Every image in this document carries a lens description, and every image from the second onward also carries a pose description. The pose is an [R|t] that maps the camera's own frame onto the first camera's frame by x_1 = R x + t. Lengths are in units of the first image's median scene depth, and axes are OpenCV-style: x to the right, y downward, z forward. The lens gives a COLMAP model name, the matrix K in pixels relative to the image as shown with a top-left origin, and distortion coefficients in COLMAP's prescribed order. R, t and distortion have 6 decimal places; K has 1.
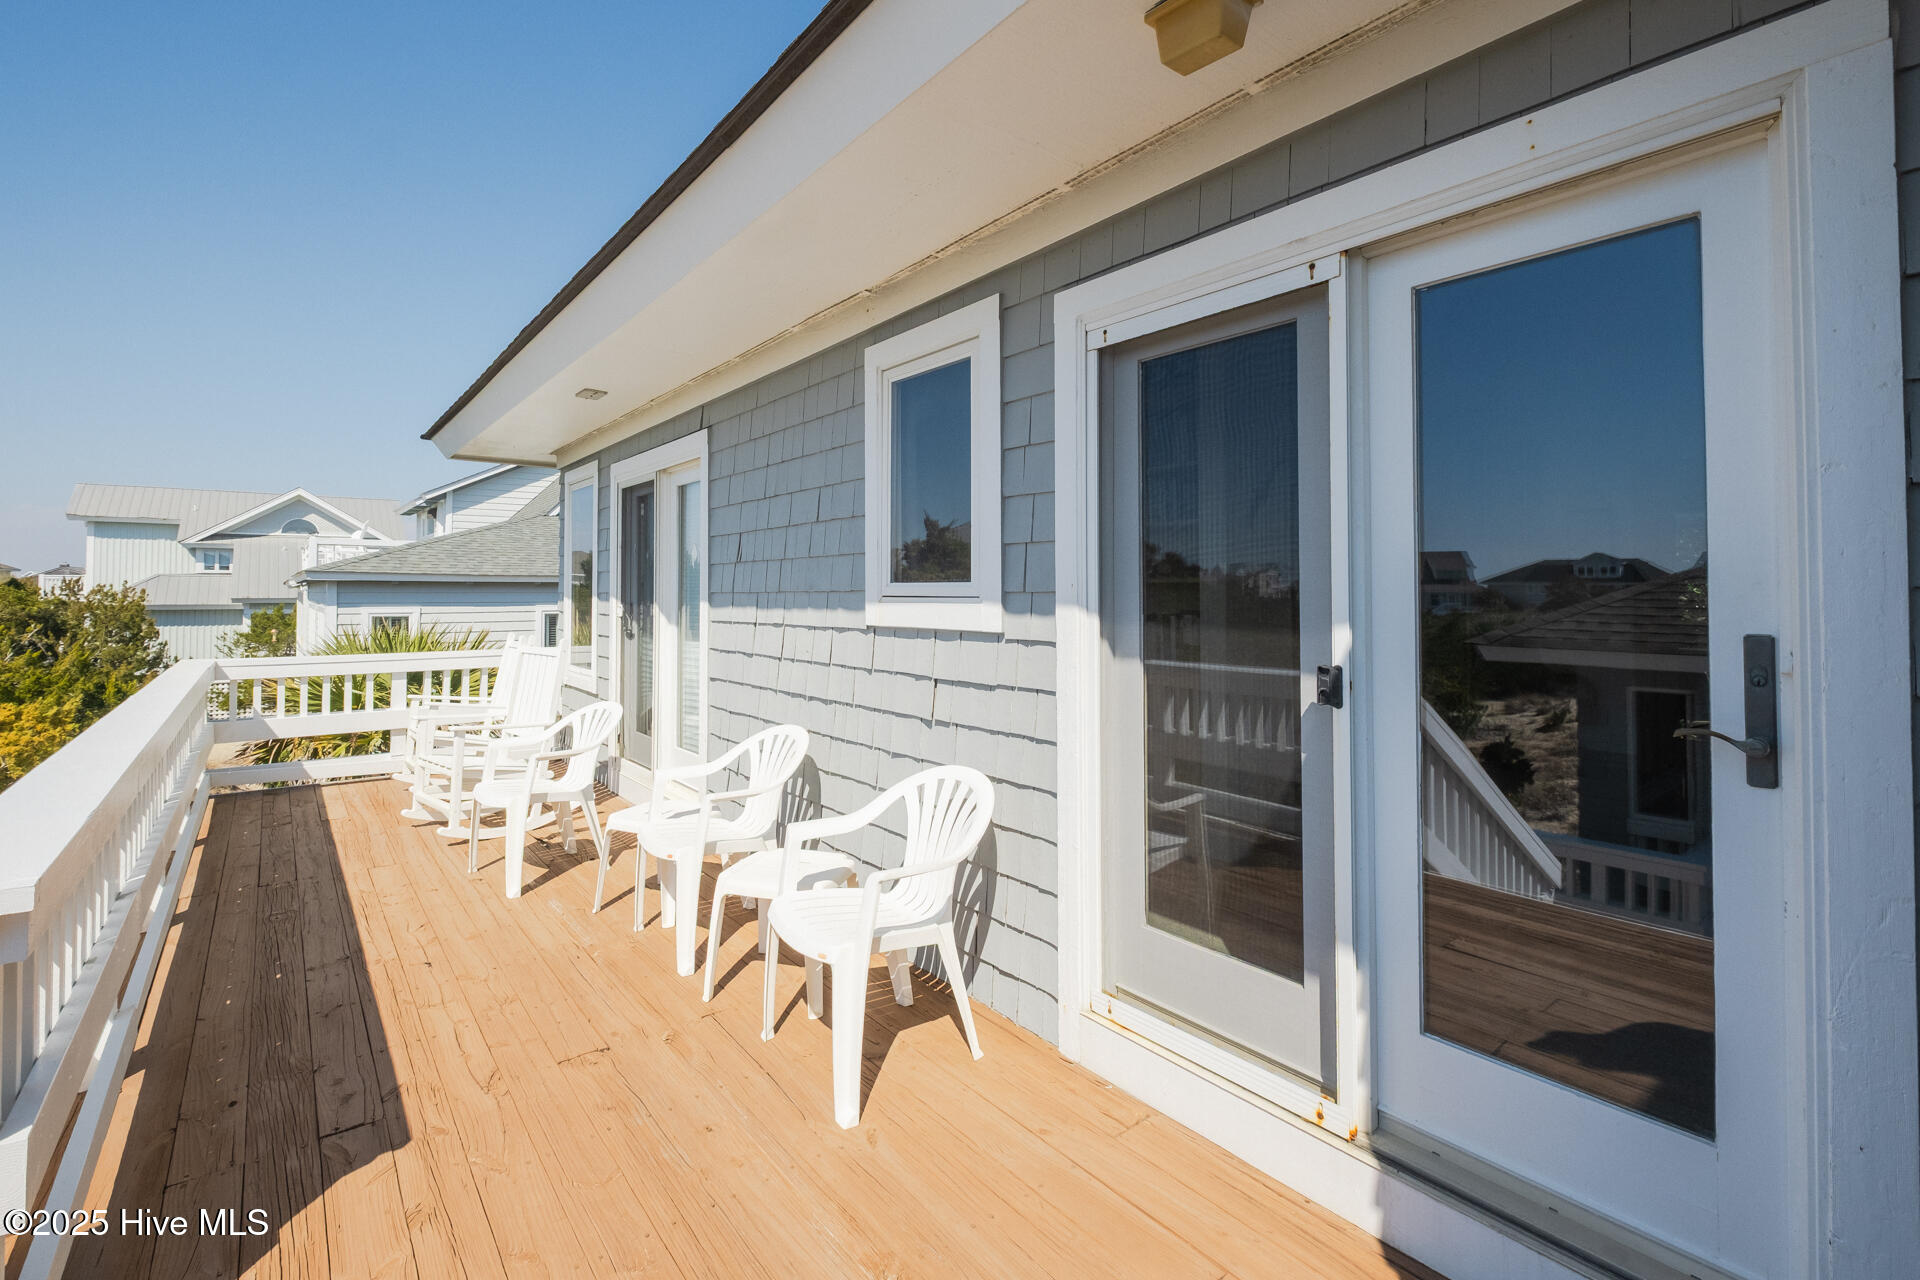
lens RADIAL K [[832.1, 0, 978.9], [0, 832.1, 579.2], [0, 0, 1]] dist [-0.000775, -0.002638]
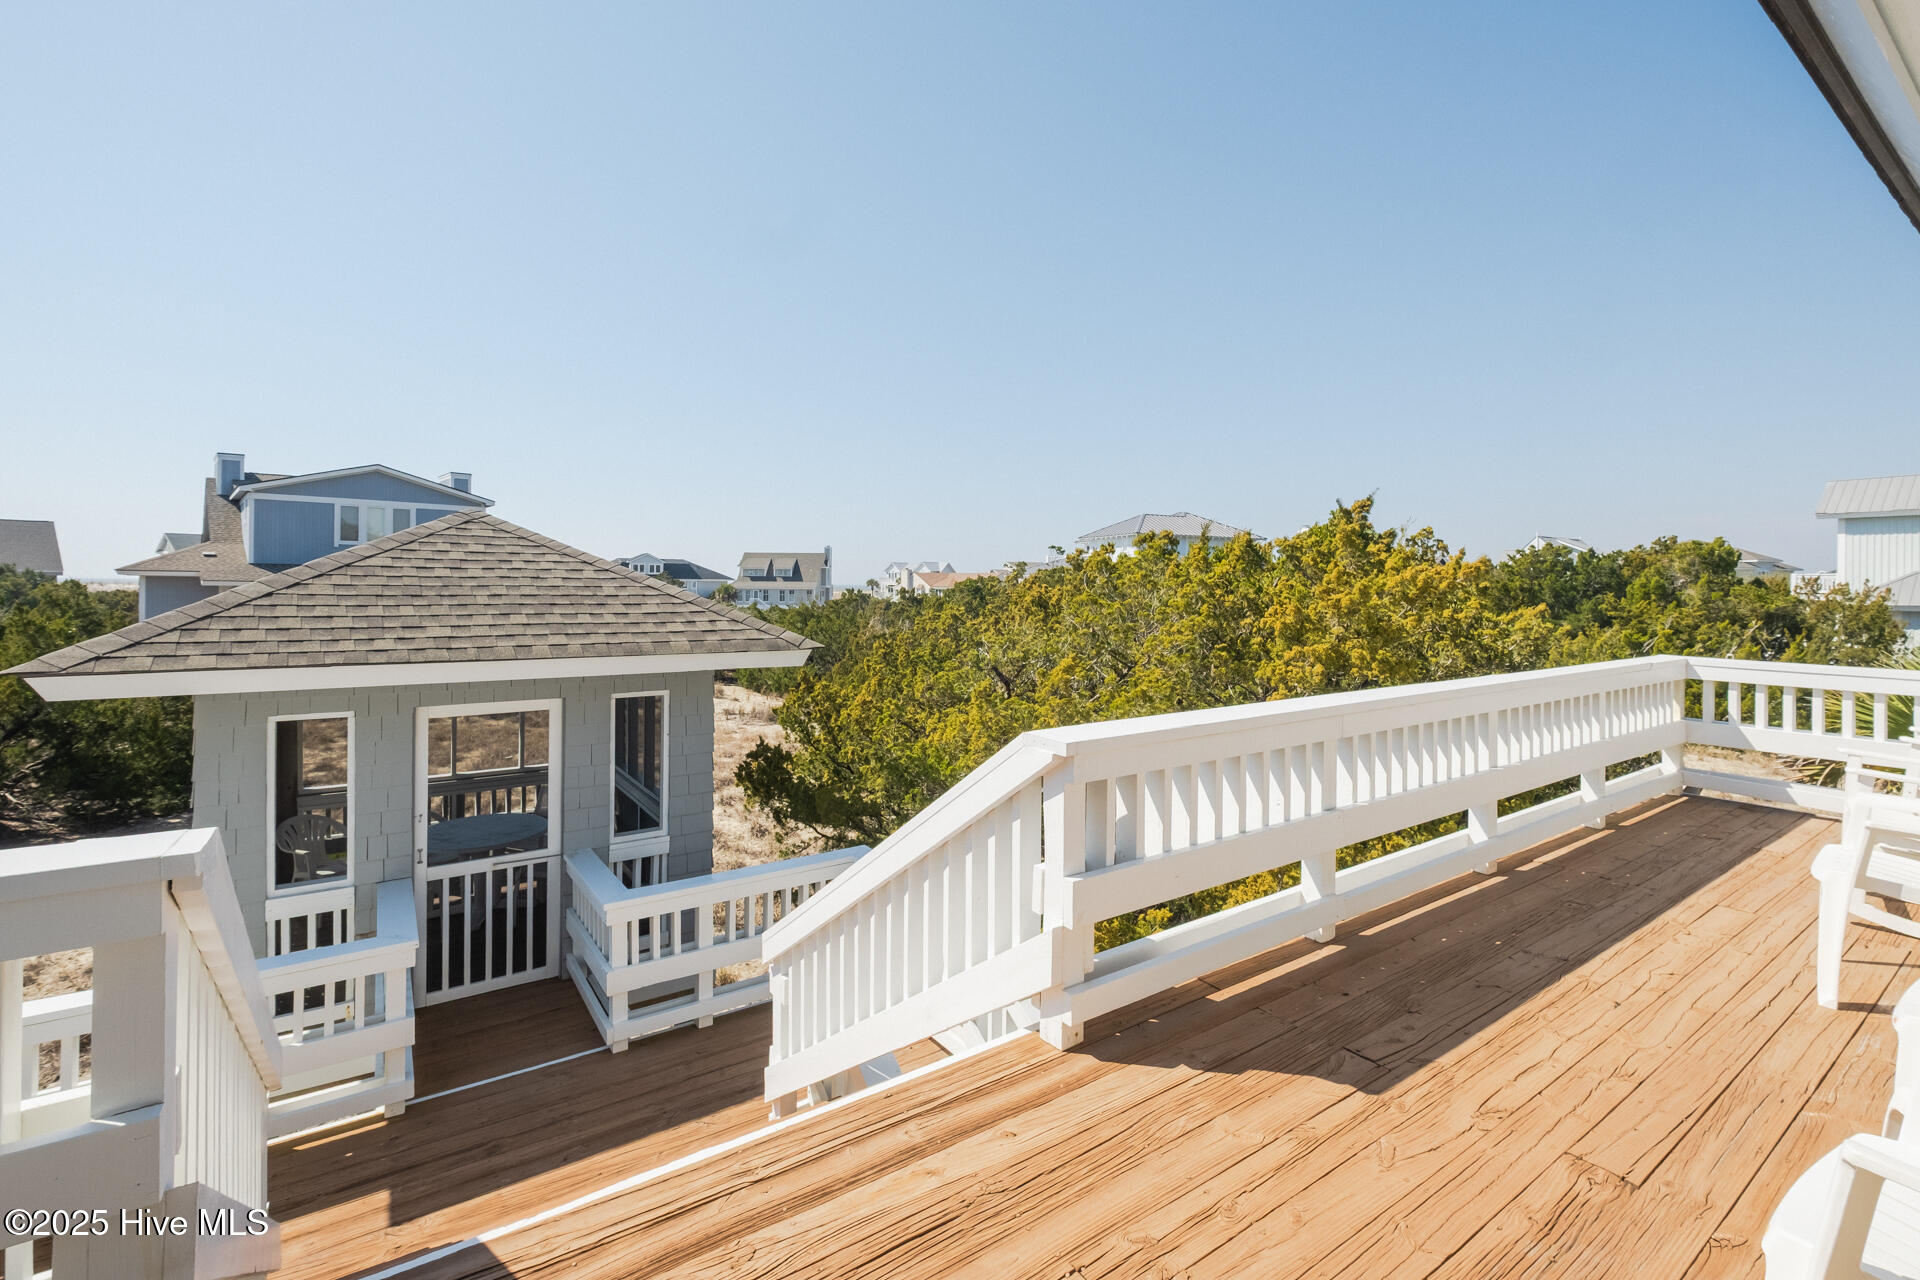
lens RADIAL K [[832.1, 0, 911.5], [0, 832.1, 581.6], [0, 0, 1]] dist [-0.000775, -0.002638]
pose [[-0.089672, -0.006673, -0.995949, 0.288272], [0.010815, 0.999912, -0.007673, 0.008233], [0.995913, -0.011459, -0.089592, 0.325295]]
